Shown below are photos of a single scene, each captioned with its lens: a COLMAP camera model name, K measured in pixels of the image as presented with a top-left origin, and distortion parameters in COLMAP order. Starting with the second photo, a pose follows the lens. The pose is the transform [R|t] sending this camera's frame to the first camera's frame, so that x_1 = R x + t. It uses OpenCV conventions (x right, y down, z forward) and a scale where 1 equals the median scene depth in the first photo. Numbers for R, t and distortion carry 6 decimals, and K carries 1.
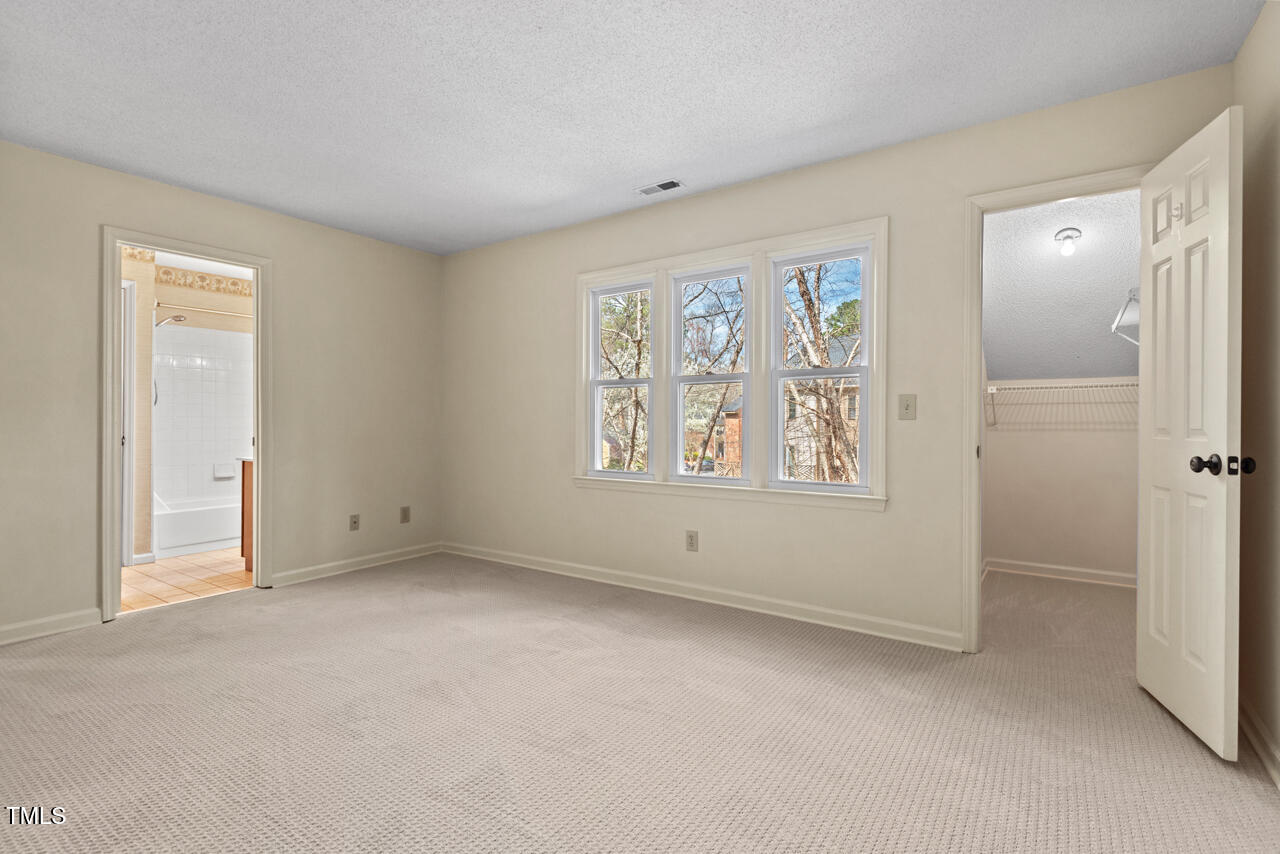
lens RADIAL K [[575.6, 0, 641.7], [0, 575.6, 420.2], [0, 0, 1]] dist [0.026485, -0.015571]
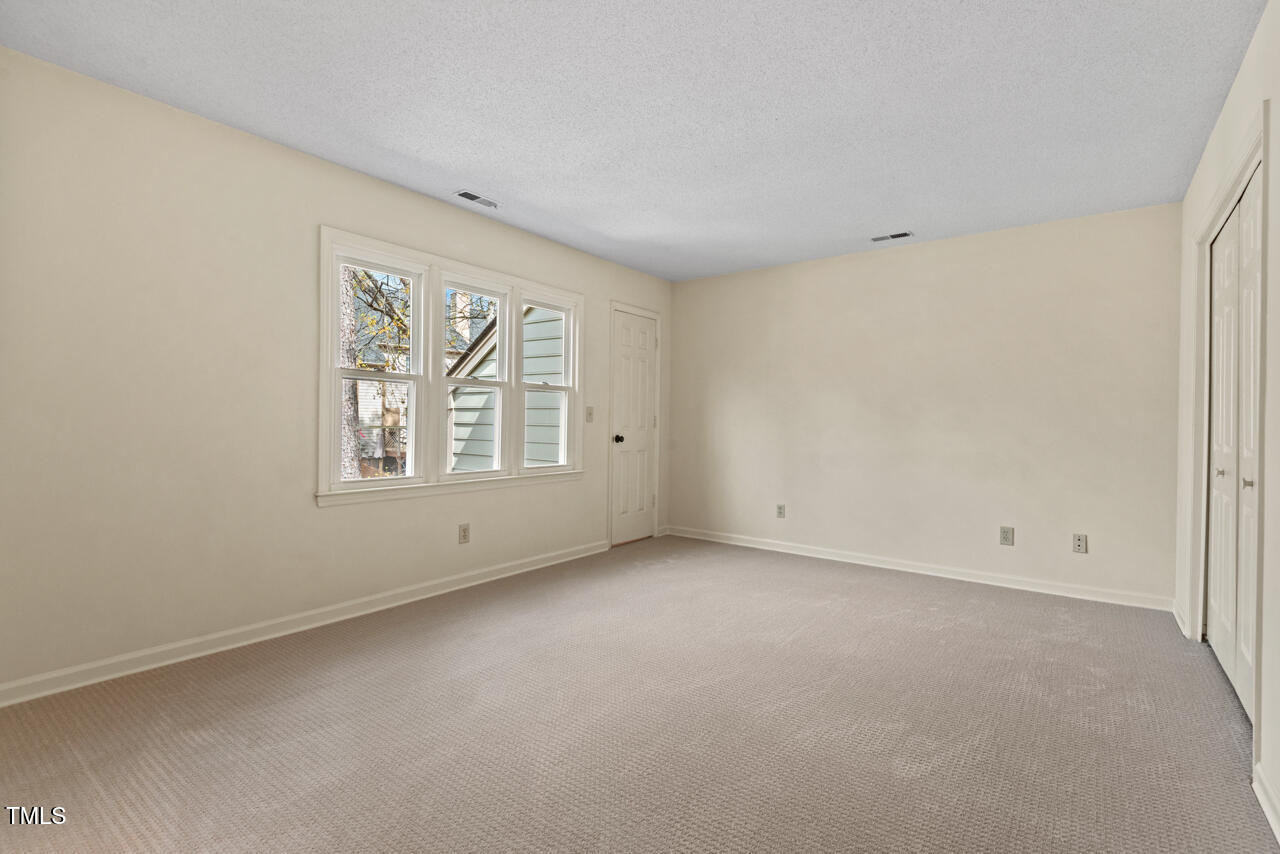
lens RADIAL K [[575.6, 0, 641.7], [0, 575.6, 420.2], [0, 0, 1]] dist [0.026485, -0.015571]
pose [[0.077483, 0.001417, 0.996993, -1.059598], [-0.017479, 0.999847, -0.000063, -0.007635], [-0.996840, -0.017422, 0.077496, 0.657035]]
